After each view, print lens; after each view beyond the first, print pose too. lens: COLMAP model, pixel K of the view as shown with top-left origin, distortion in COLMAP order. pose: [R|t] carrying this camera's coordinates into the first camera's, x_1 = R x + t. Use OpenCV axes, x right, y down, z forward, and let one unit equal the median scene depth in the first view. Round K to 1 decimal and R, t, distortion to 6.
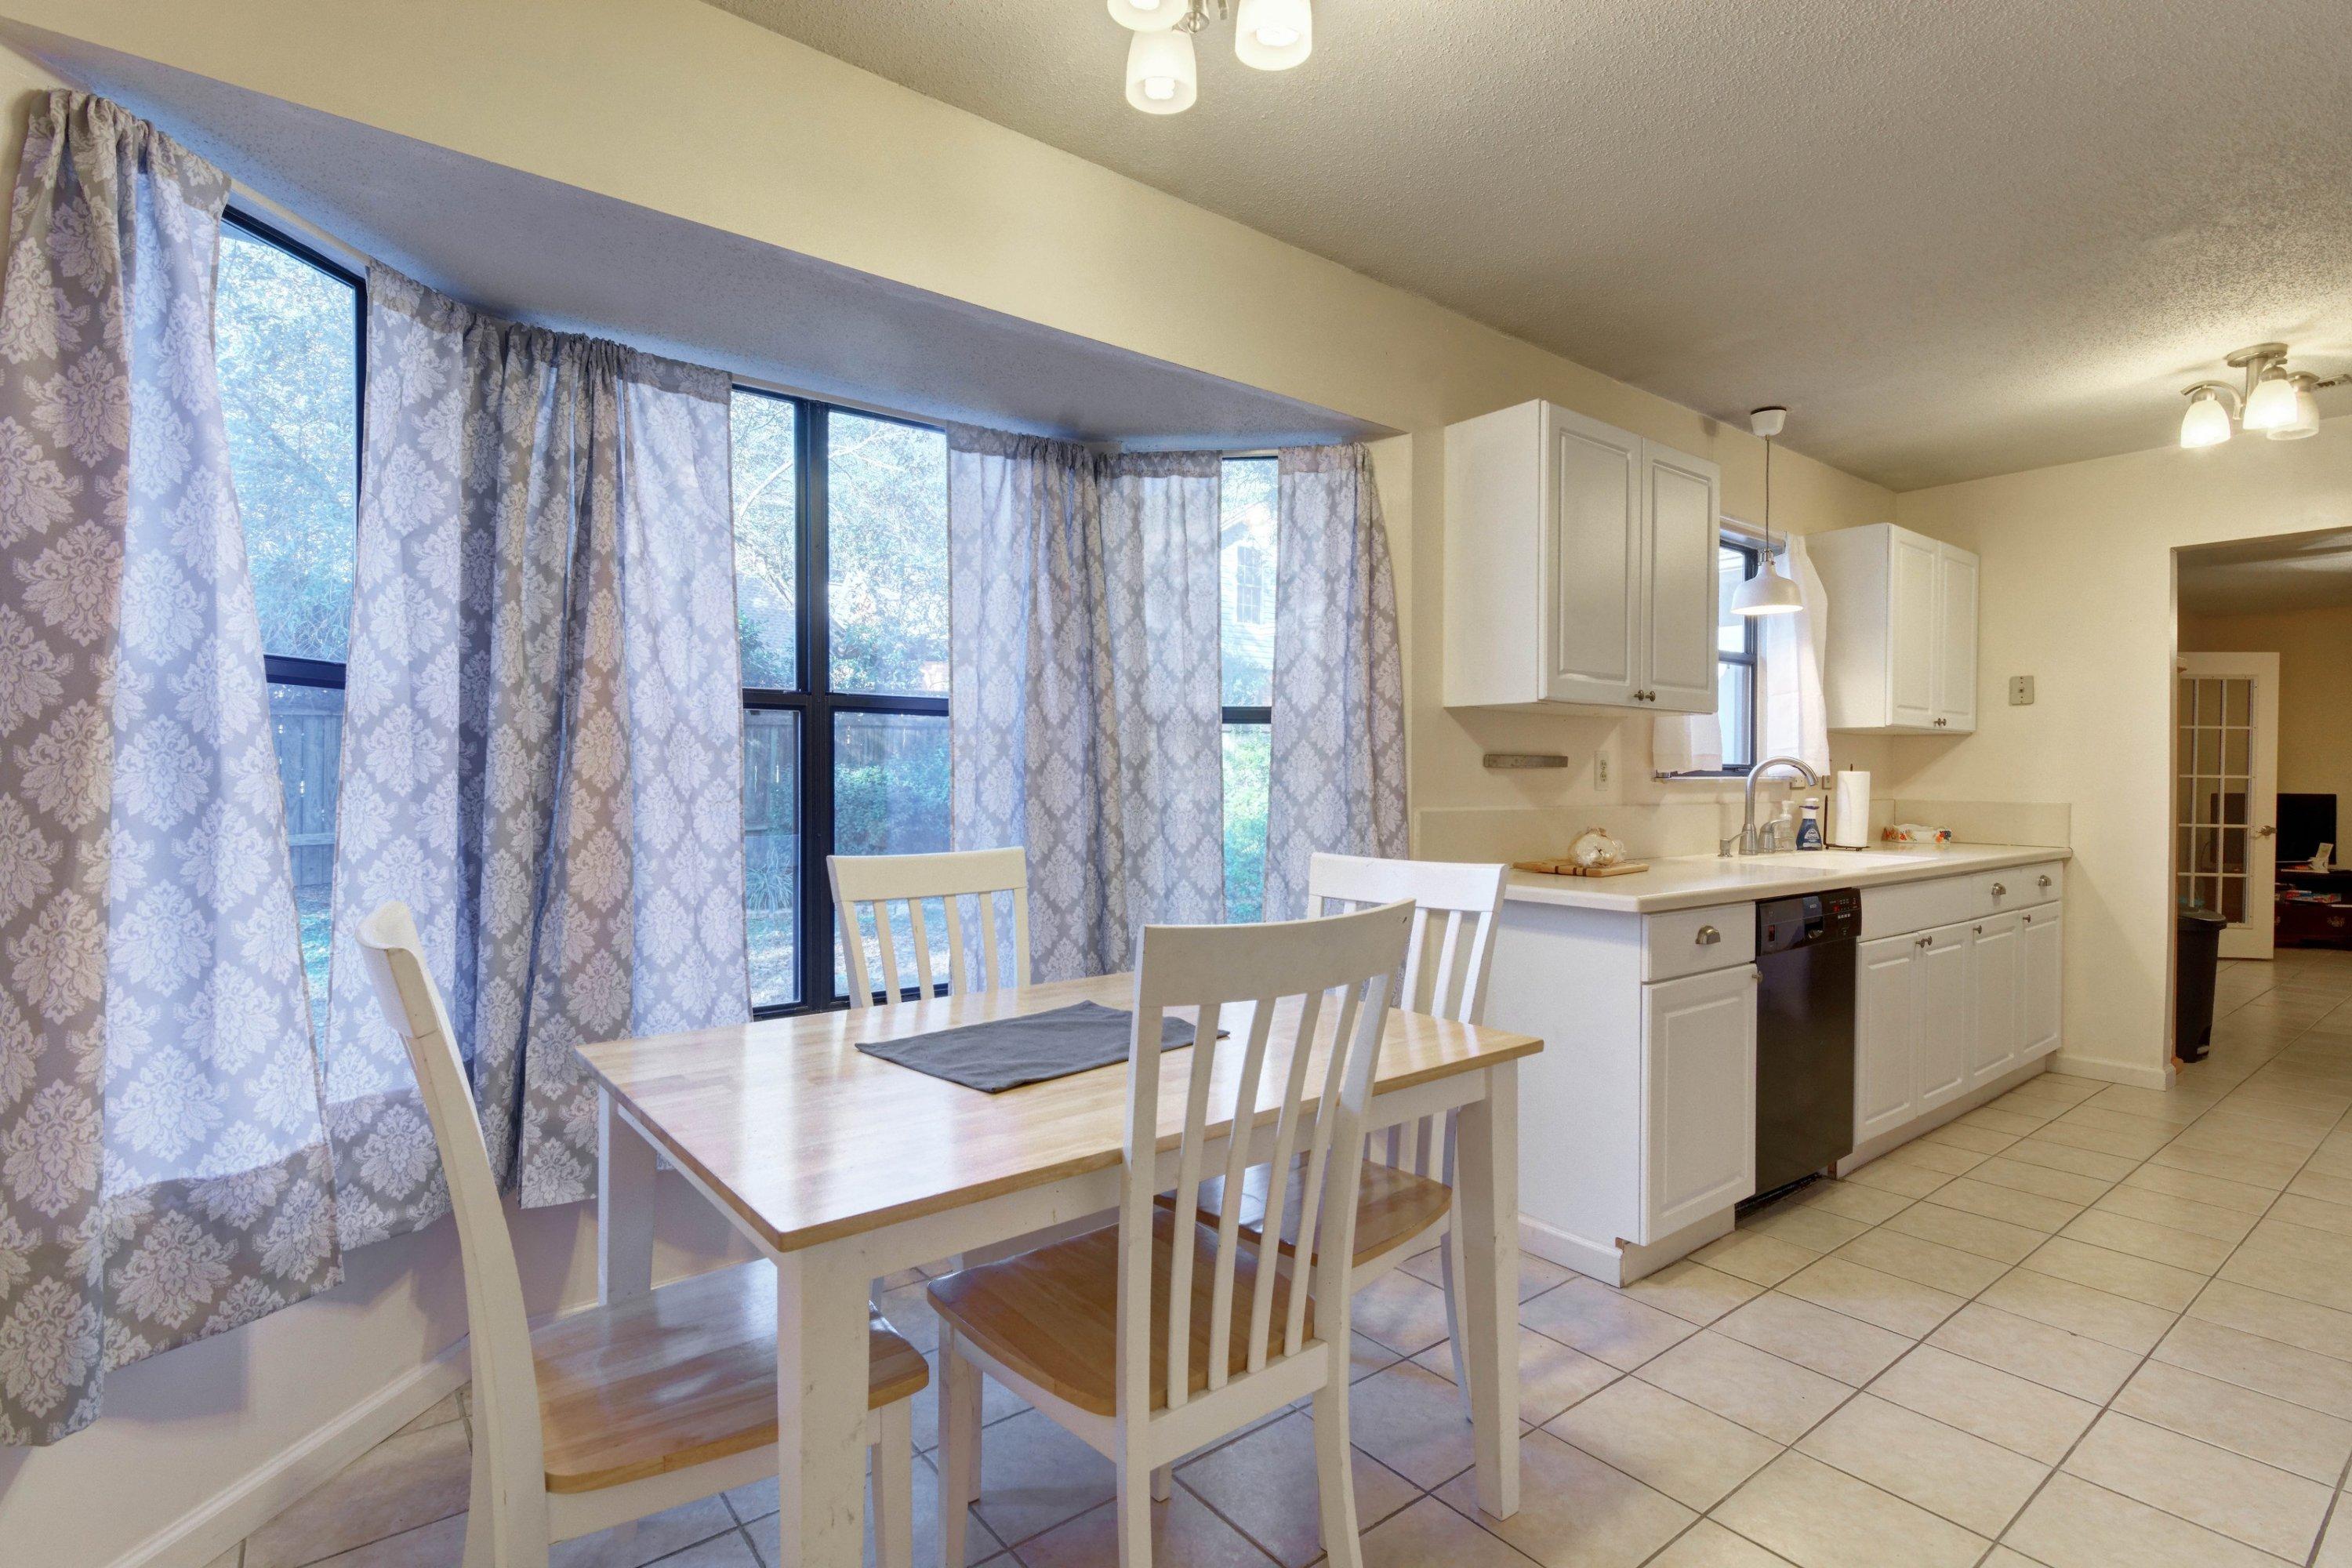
lens RADIAL K [[1120.0, 0, 1176.0], [0, 1120.0, 784.0], [0, 0, 1]] dist [-0.002882, 0.000023]
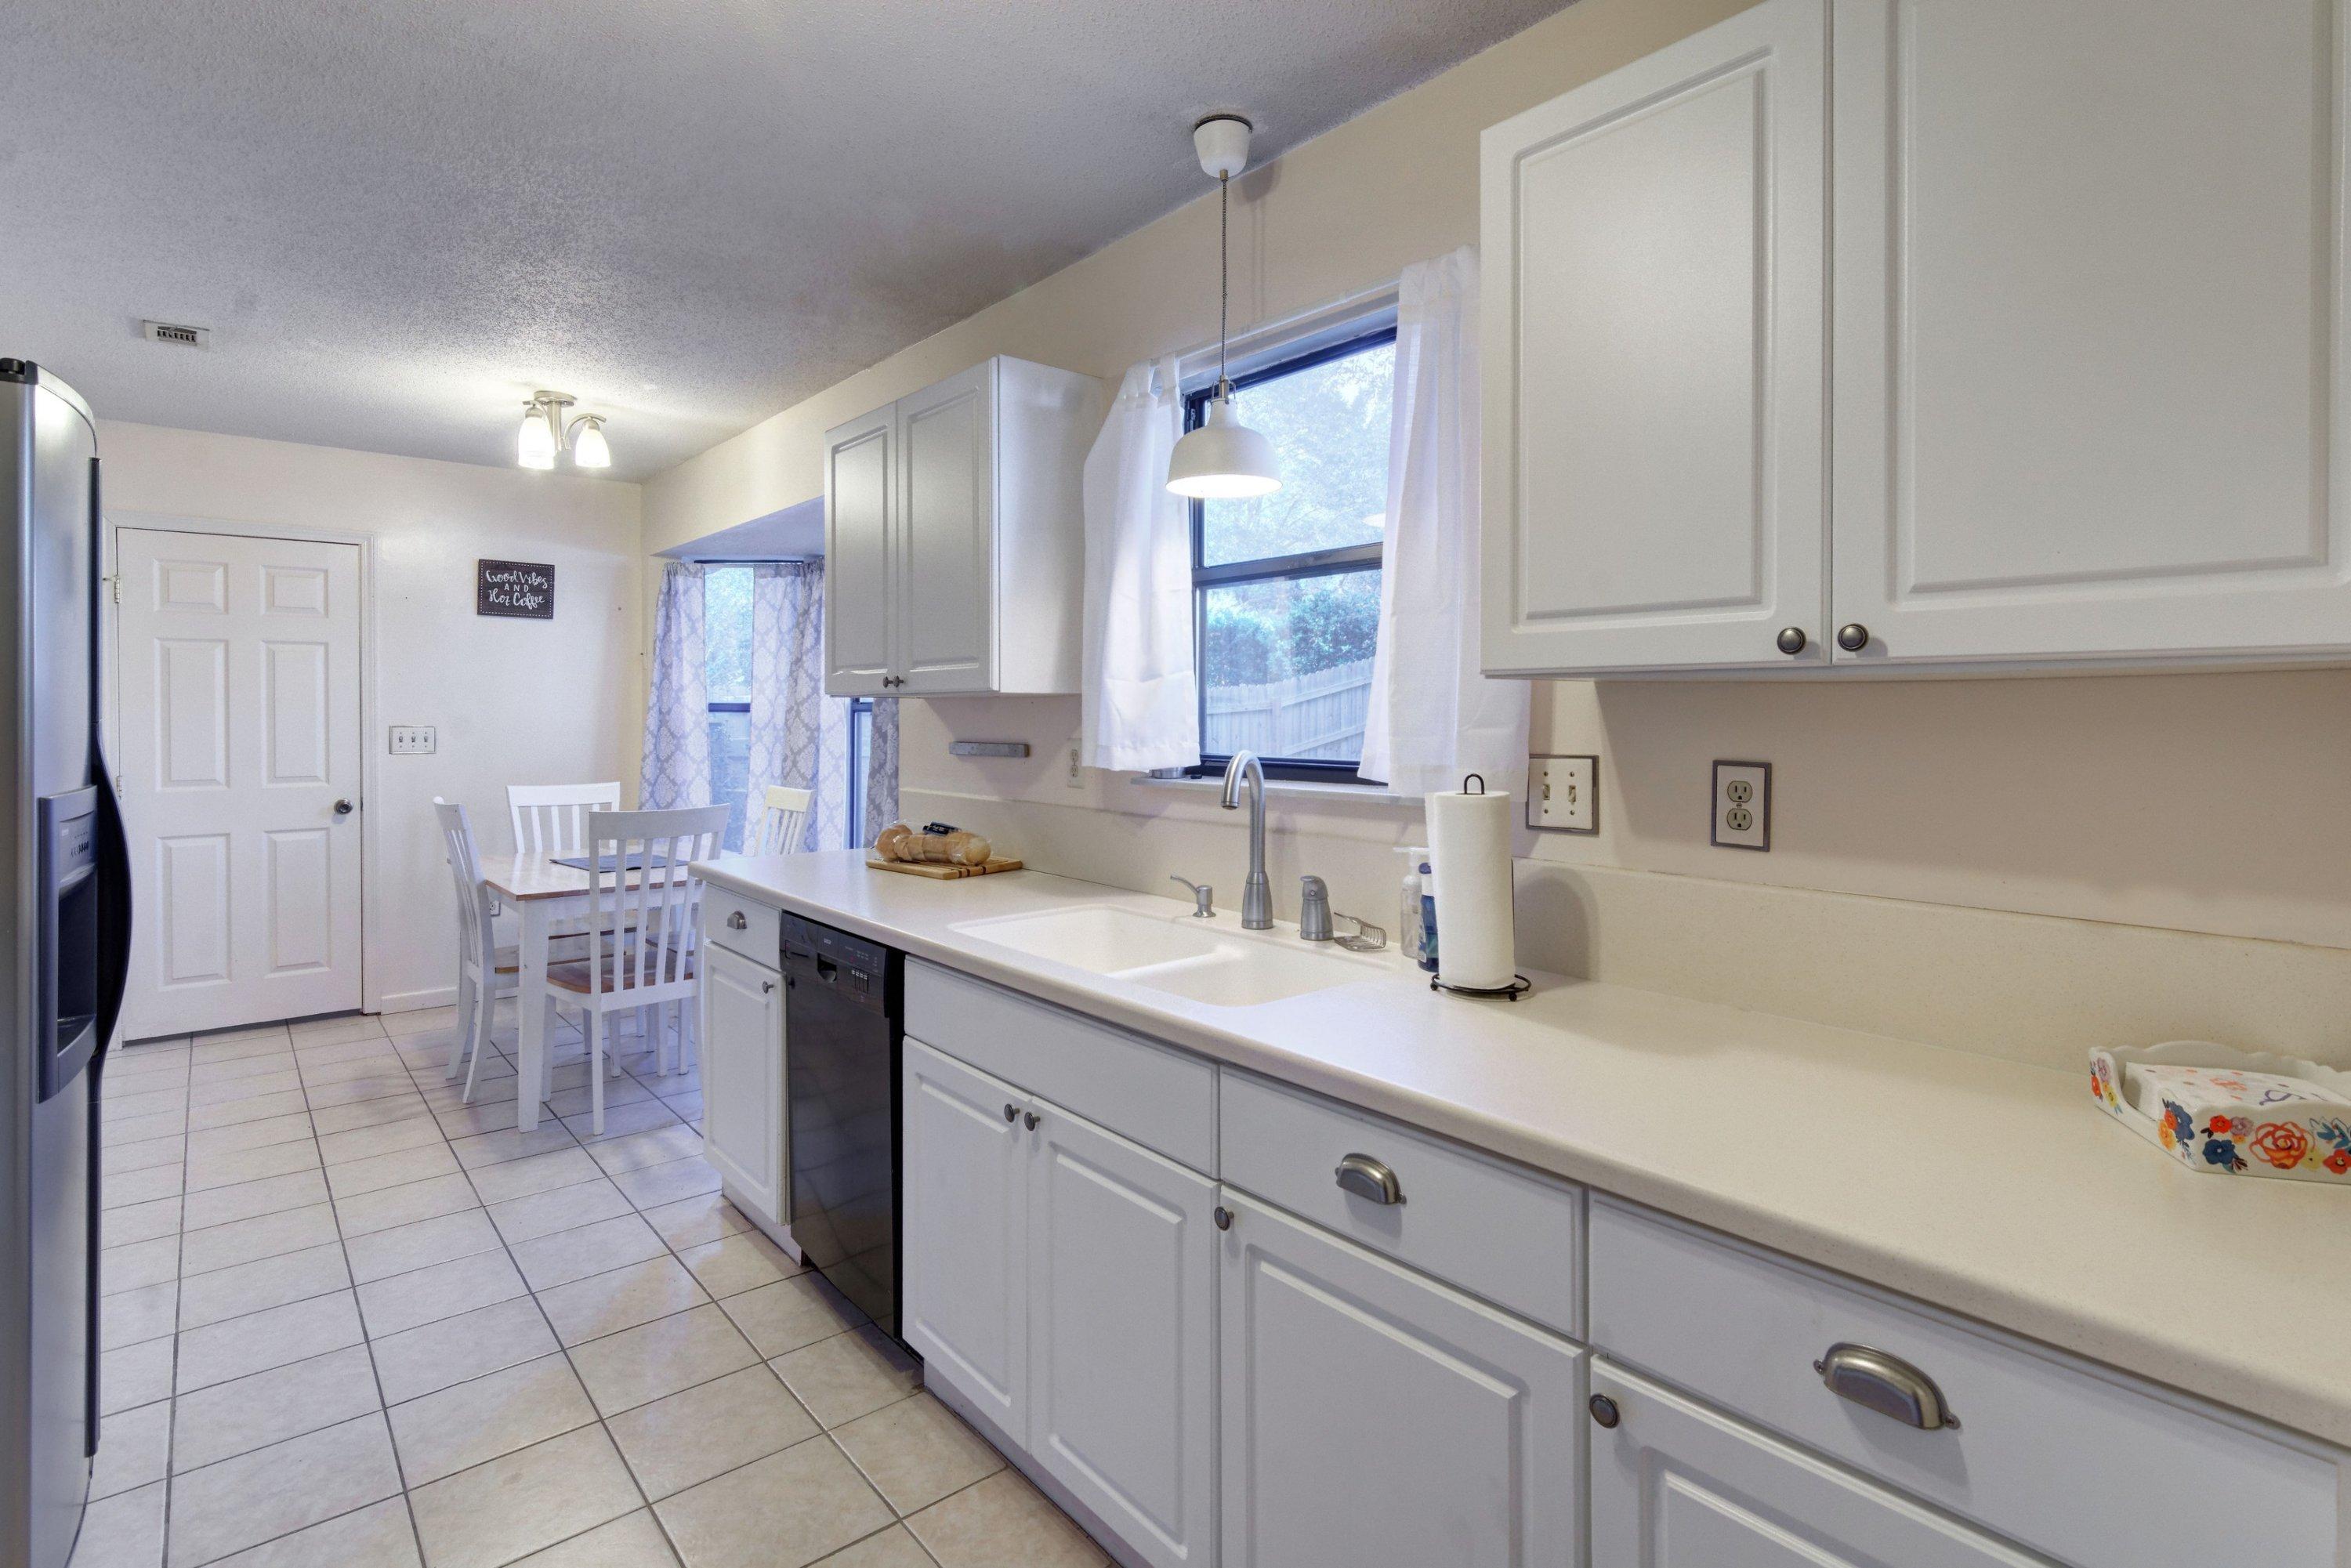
lens RADIAL K [[1151.5, 0, 1167.3], [0, 1151.5, 717.7], [0, 0, 1]] dist [0.012574, -0.000219]
pose [[0.030123, -0.000069, -0.999546, 1.514152], [-0.005365, 0.999986, -0.000231, -0.055999], [0.999532, 0.005369, 0.030122, 1.319450]]
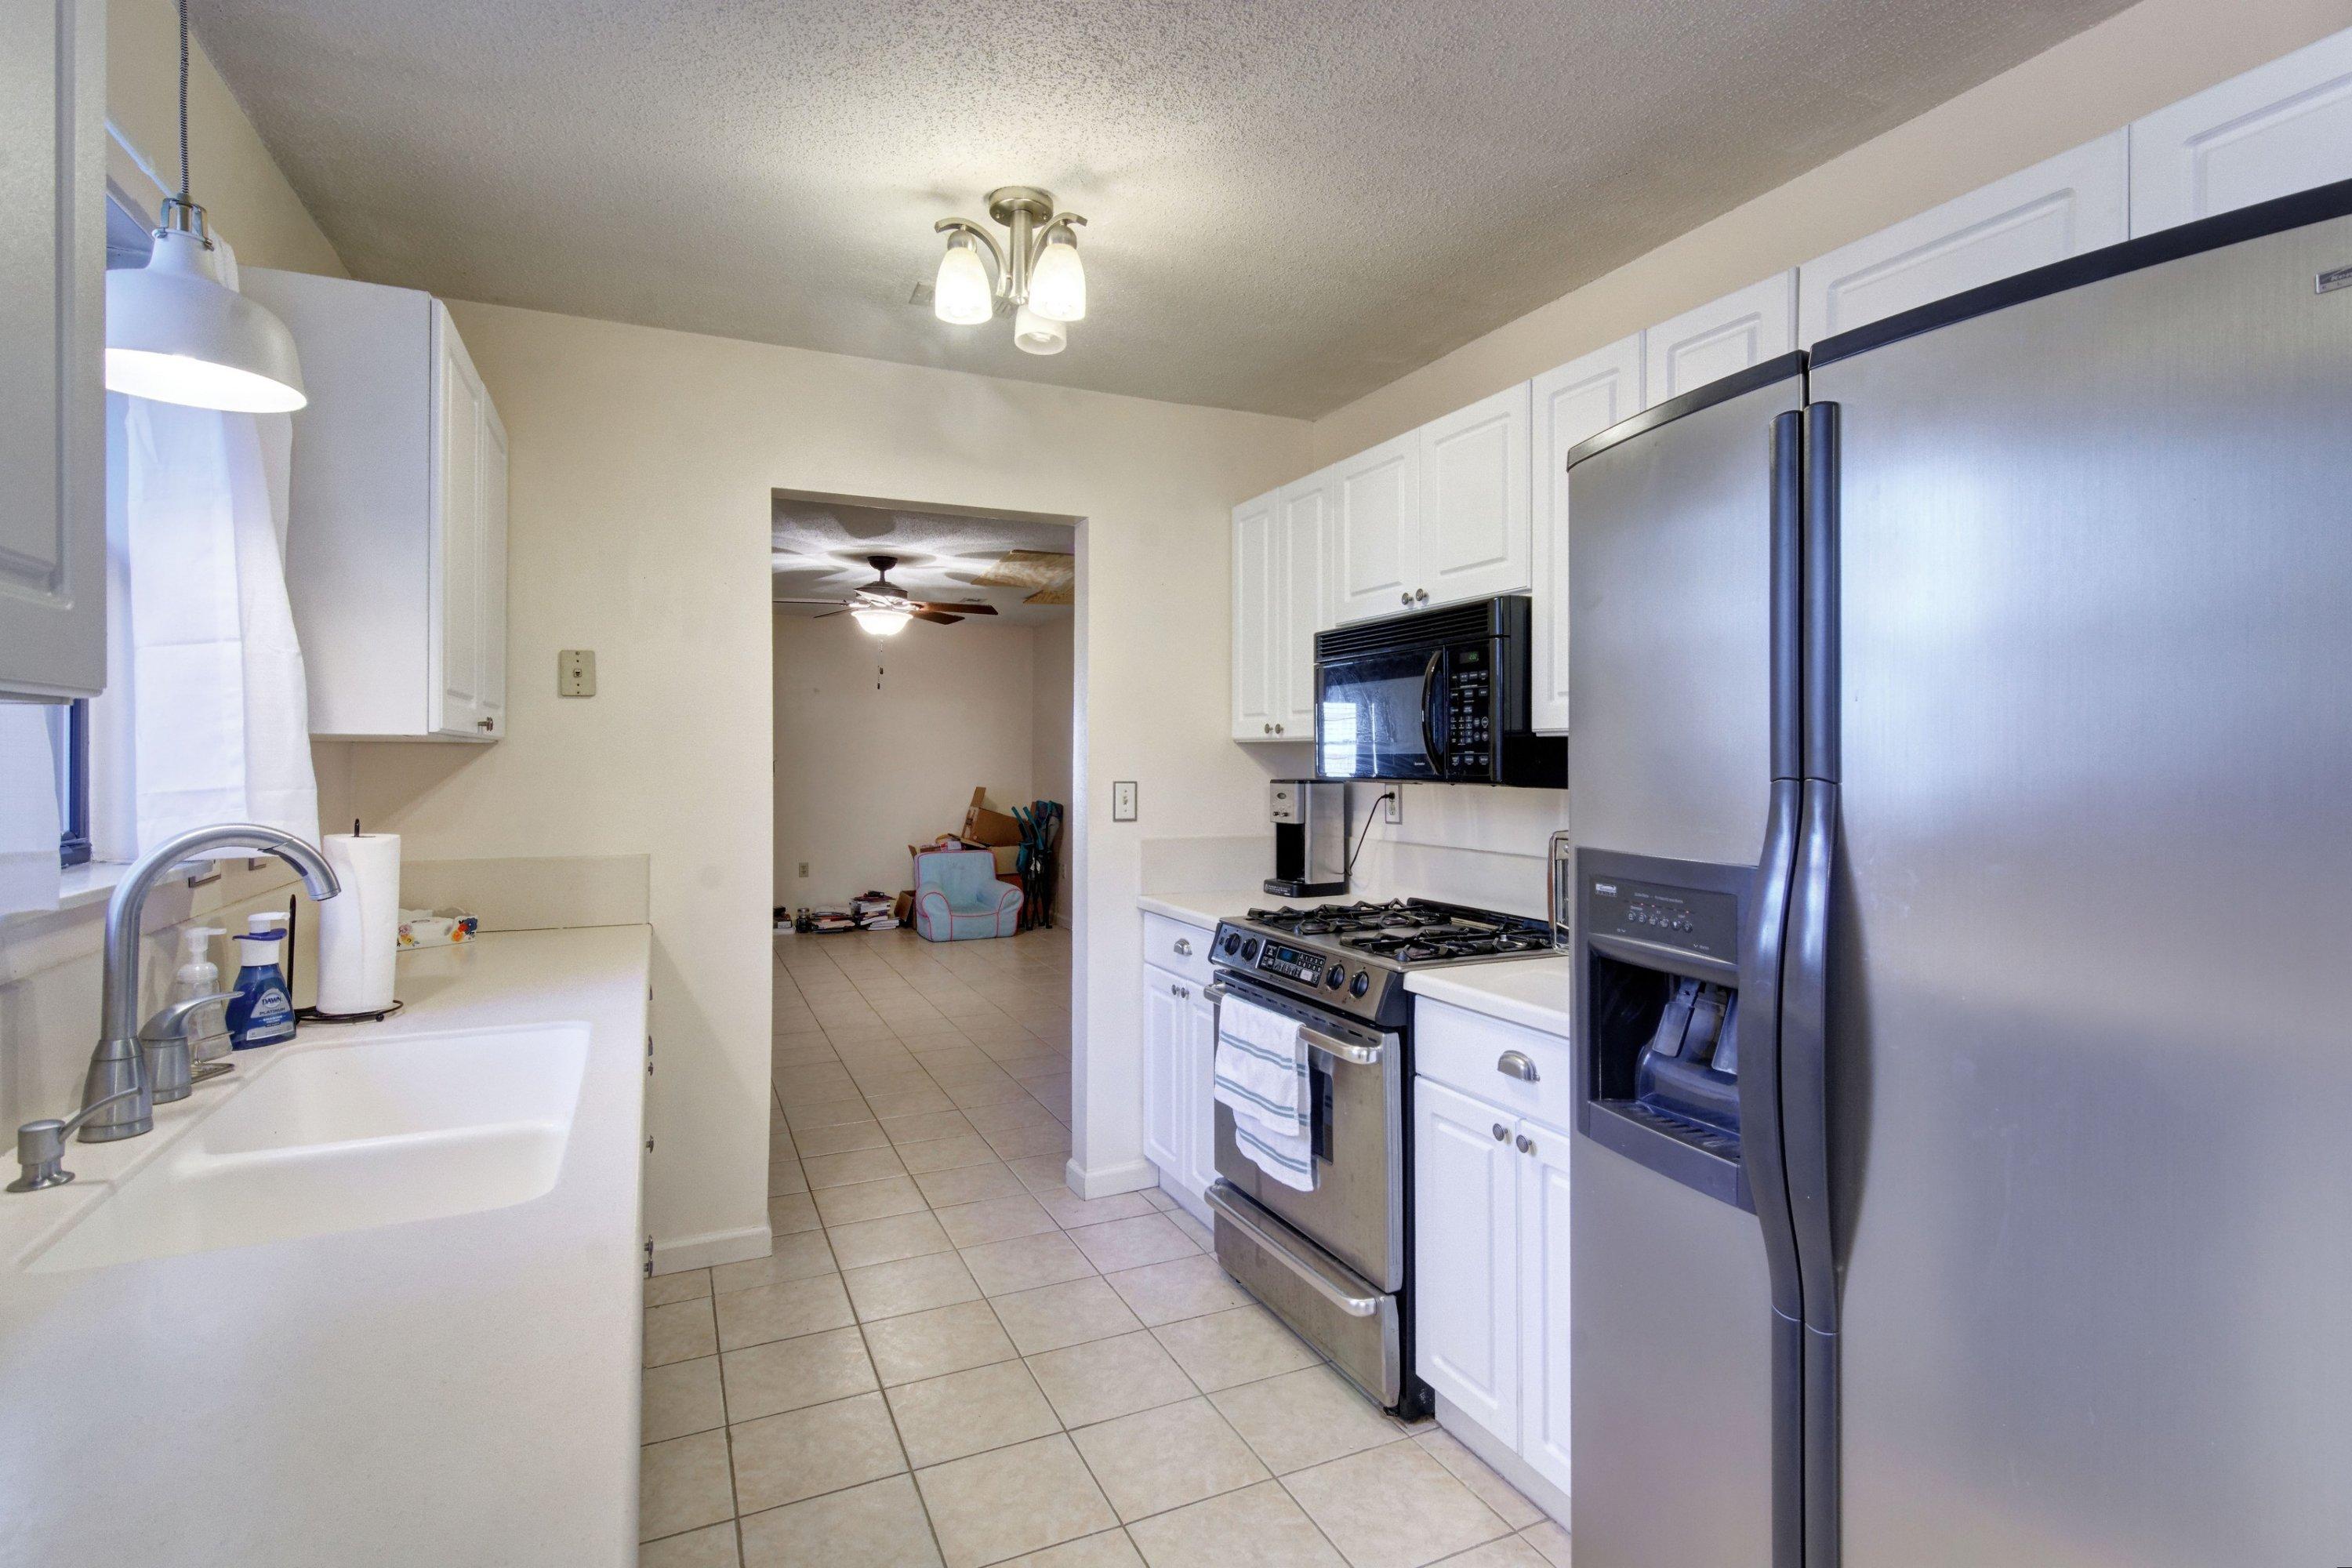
lens RADIAL K [[1146.4, 0, 1170.7], [0, 1146.4, 761.4], [0, 0, 1]] dist [0.011330, -0.000031]
pose [[0.238936, -0.003970, 0.971027, 0.358154], [0.000754, 0.999992, 0.003903, -0.060749], [-0.971035, -0.000200, 0.238937, 0.857081]]
